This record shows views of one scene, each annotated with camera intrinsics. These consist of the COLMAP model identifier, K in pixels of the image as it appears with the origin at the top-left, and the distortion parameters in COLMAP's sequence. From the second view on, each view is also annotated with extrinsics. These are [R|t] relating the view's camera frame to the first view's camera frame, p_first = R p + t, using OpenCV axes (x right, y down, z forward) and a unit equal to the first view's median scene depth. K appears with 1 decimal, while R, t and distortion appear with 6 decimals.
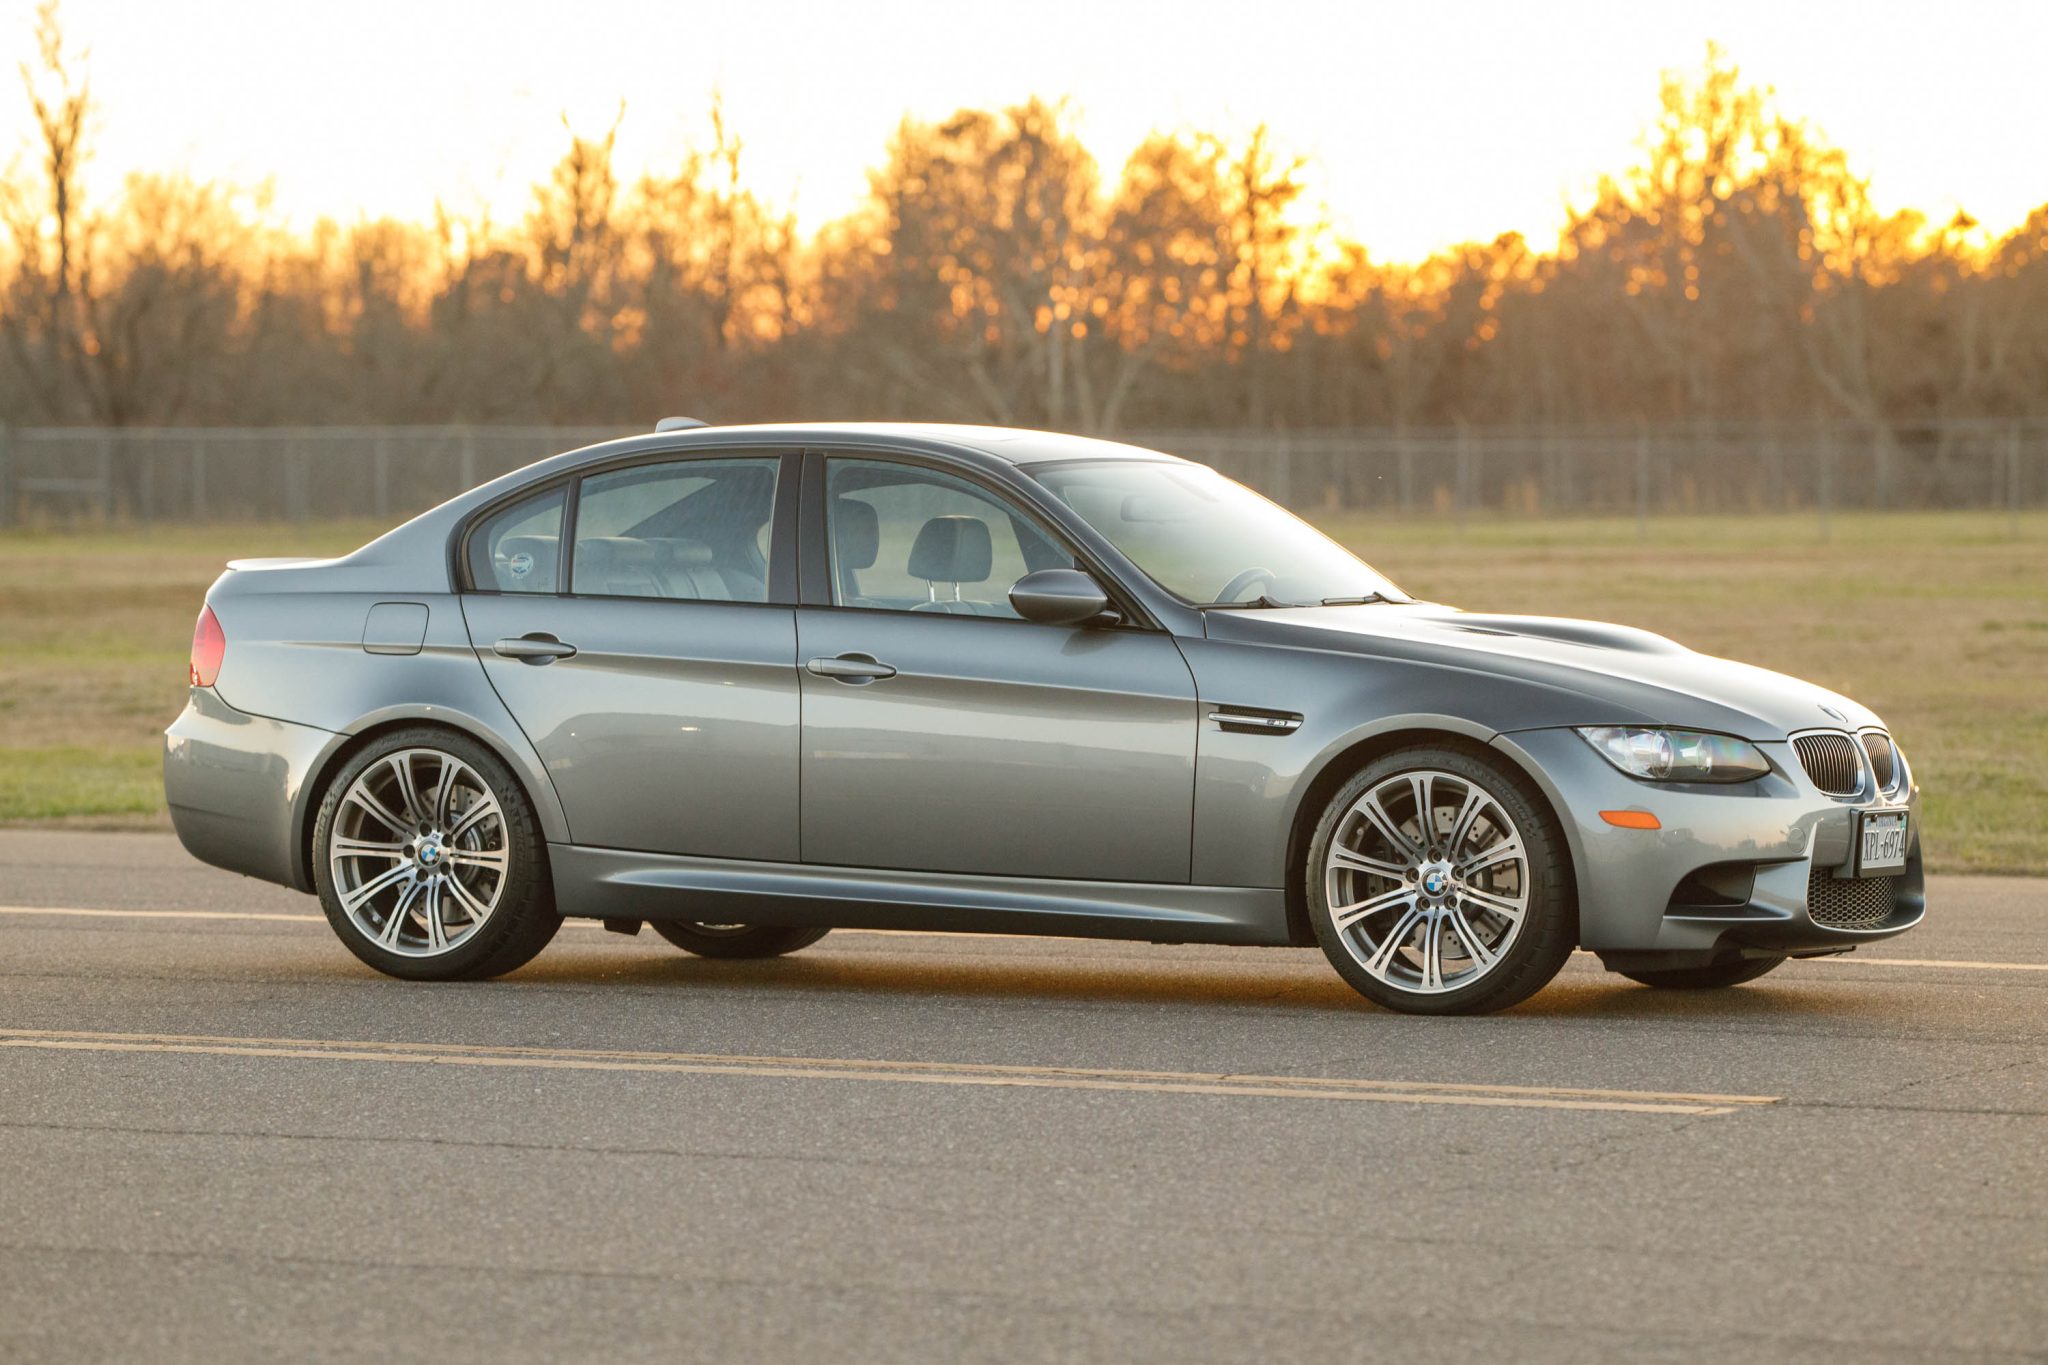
lens RADIAL K [[7723.5, 0, 1012.9], [0, 7723.5, 681.7], [0, 0, 1]] dist [0.270037, 0.000000]
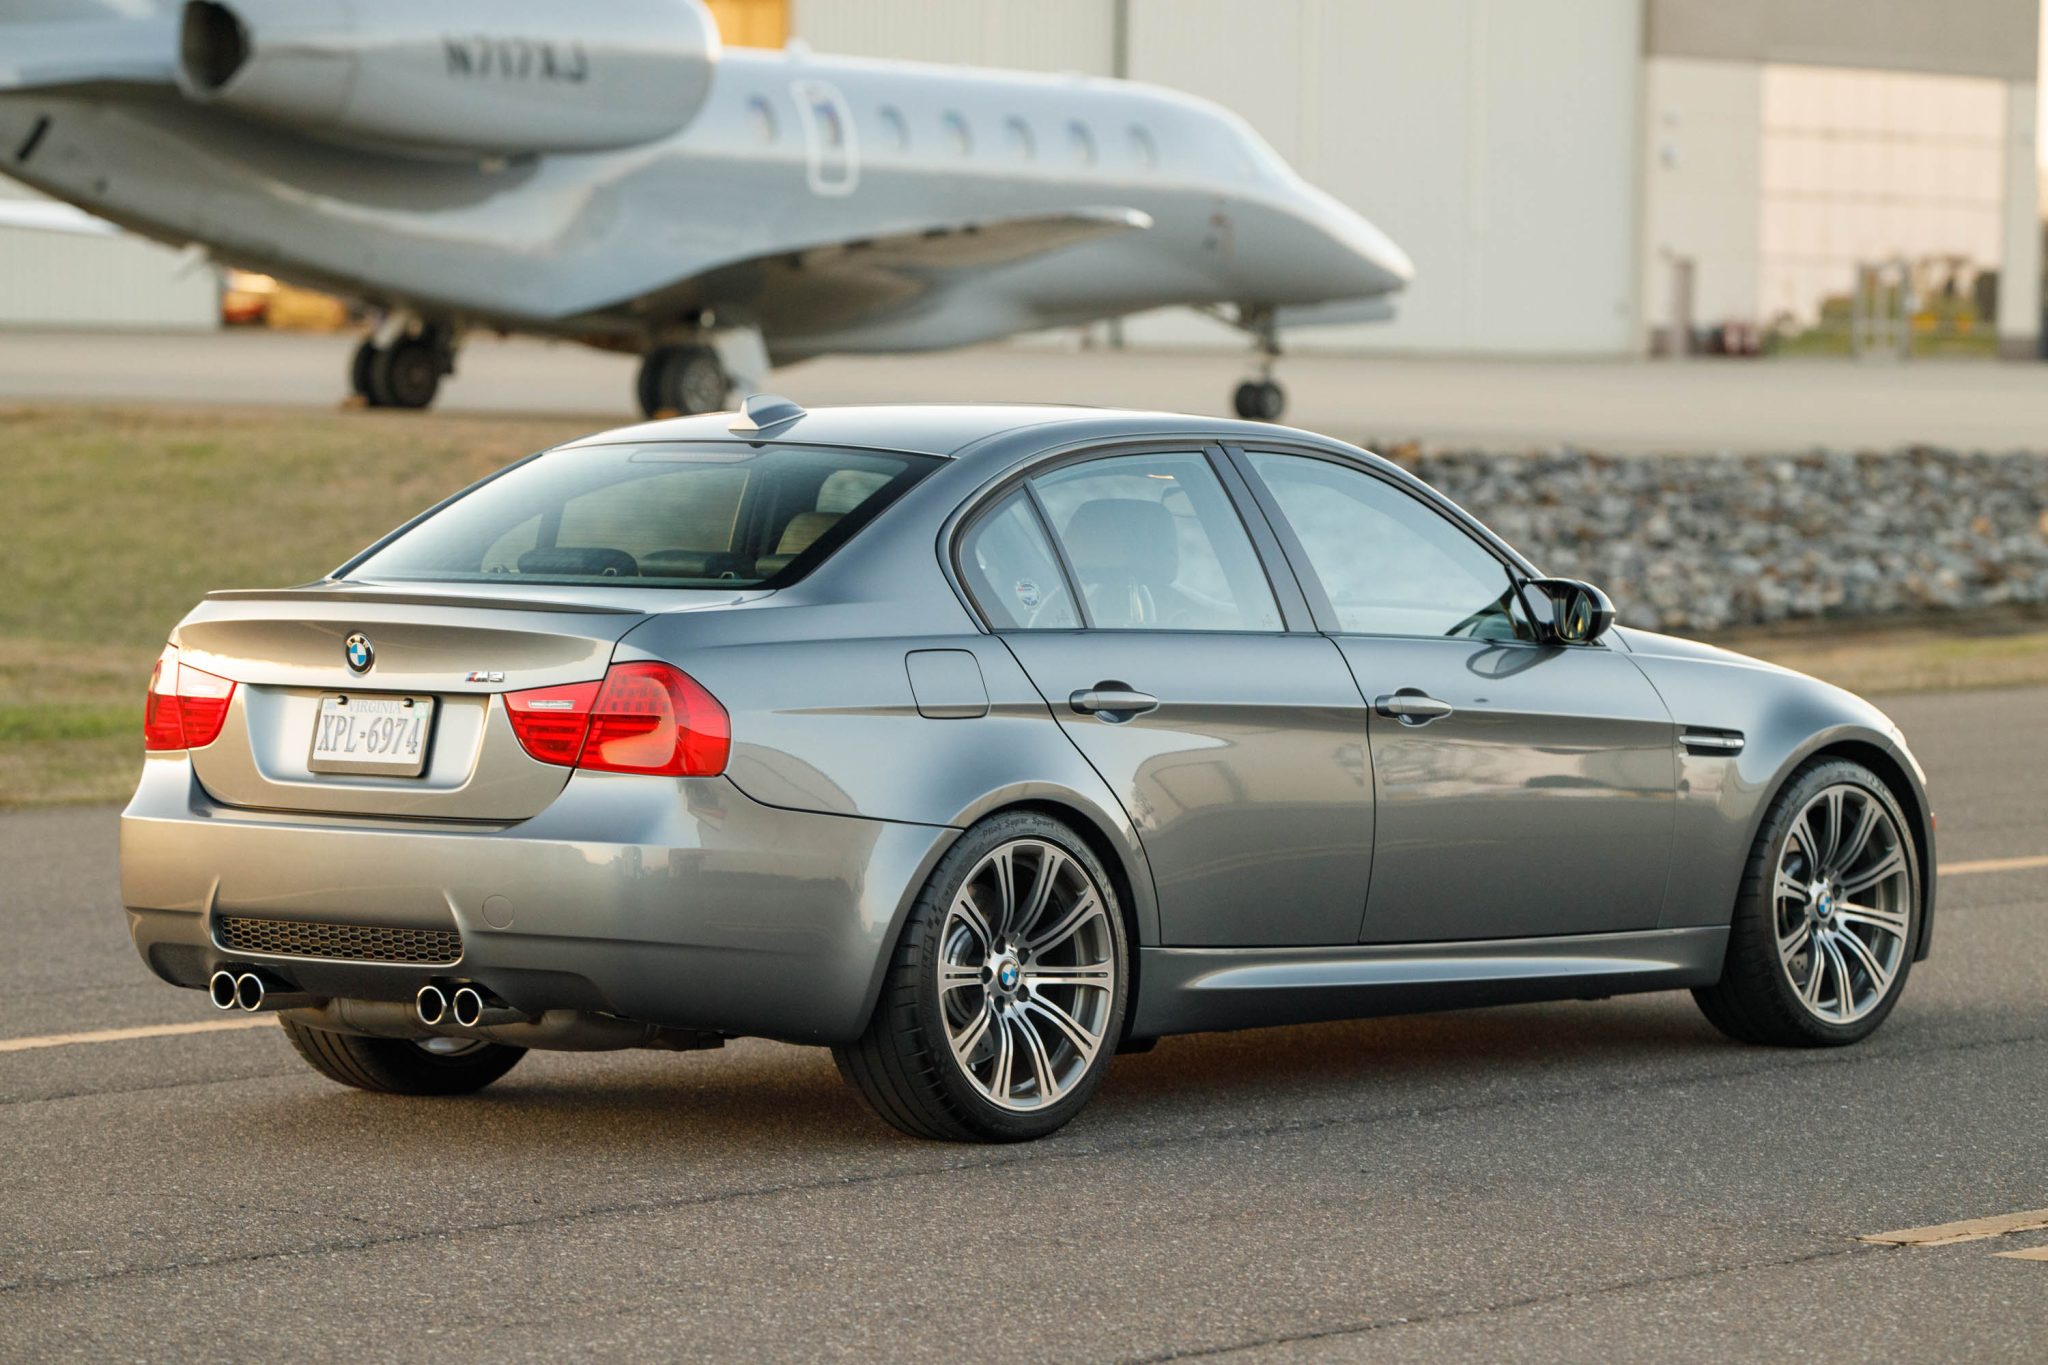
lens RADIAL K [[7723.5, 0, 1020.5], [0, 7723.5, 679.6], [0, 0, 1]] dist [0.270037, 0.000000]
pose [[0.231002, -0.052909, 0.971514, -0.830459], [0.003043, 0.998555, 0.053659, -0.048870], [-0.972949, -0.009439, 0.230829, 0.834888]]
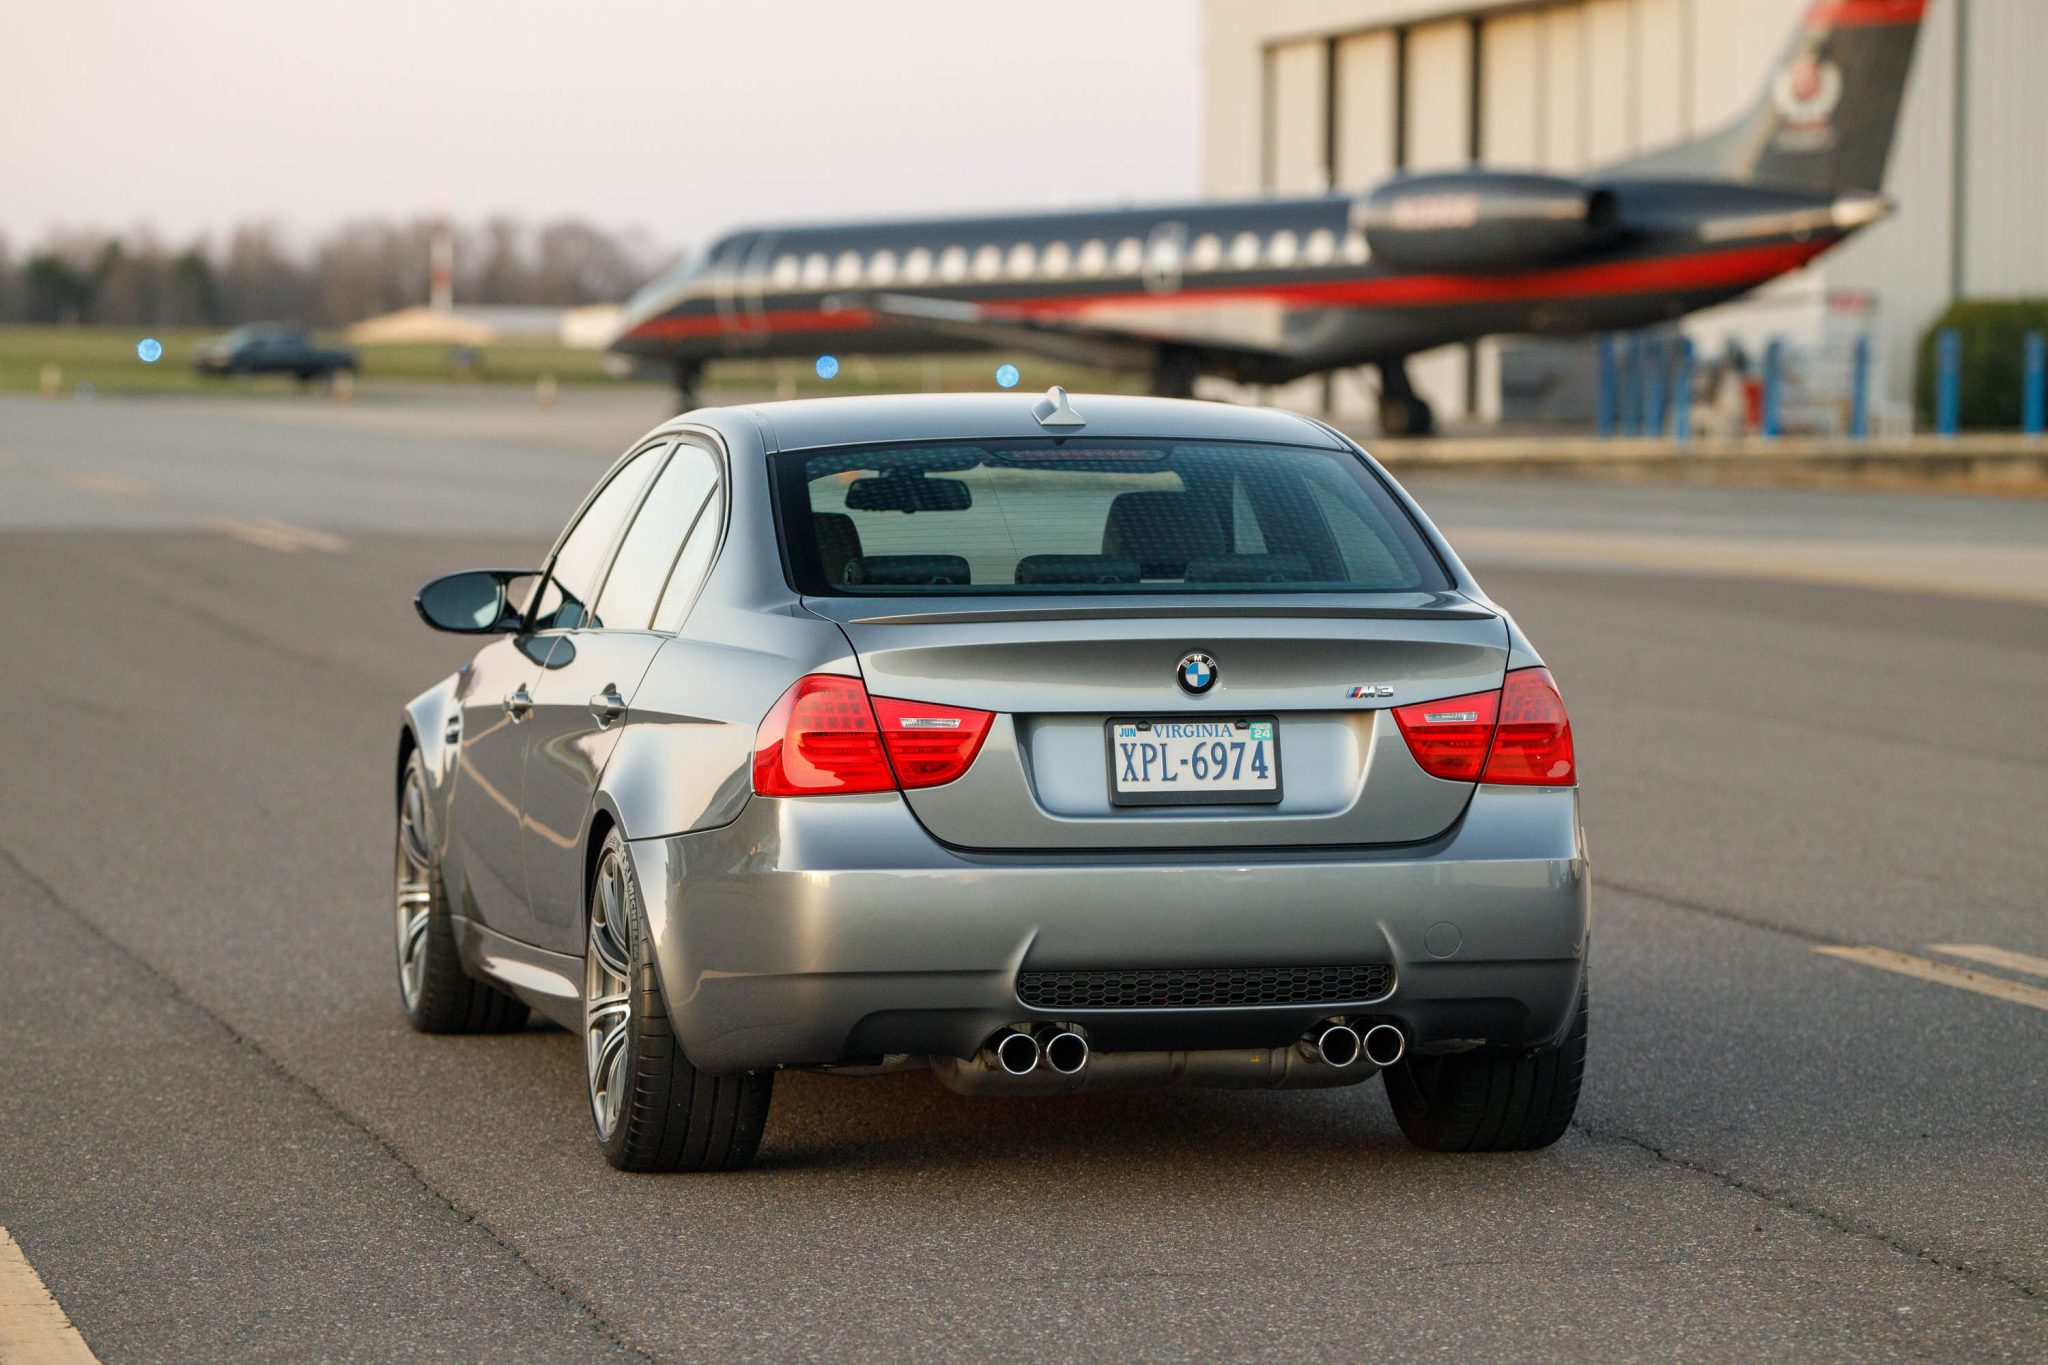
lens RADIAL K [[7723.5, 0, 1035.1], [0, 7723.5, 688.2], [0, 0, 1]] dist [0.270037, 0.000000]
pose [[-0.635455, -0.049664, 0.770539, -0.632478], [-0.006270, 0.998228, 0.059168, -0.050691], [-0.772112, 0.032767, -0.634641, 1.535299]]
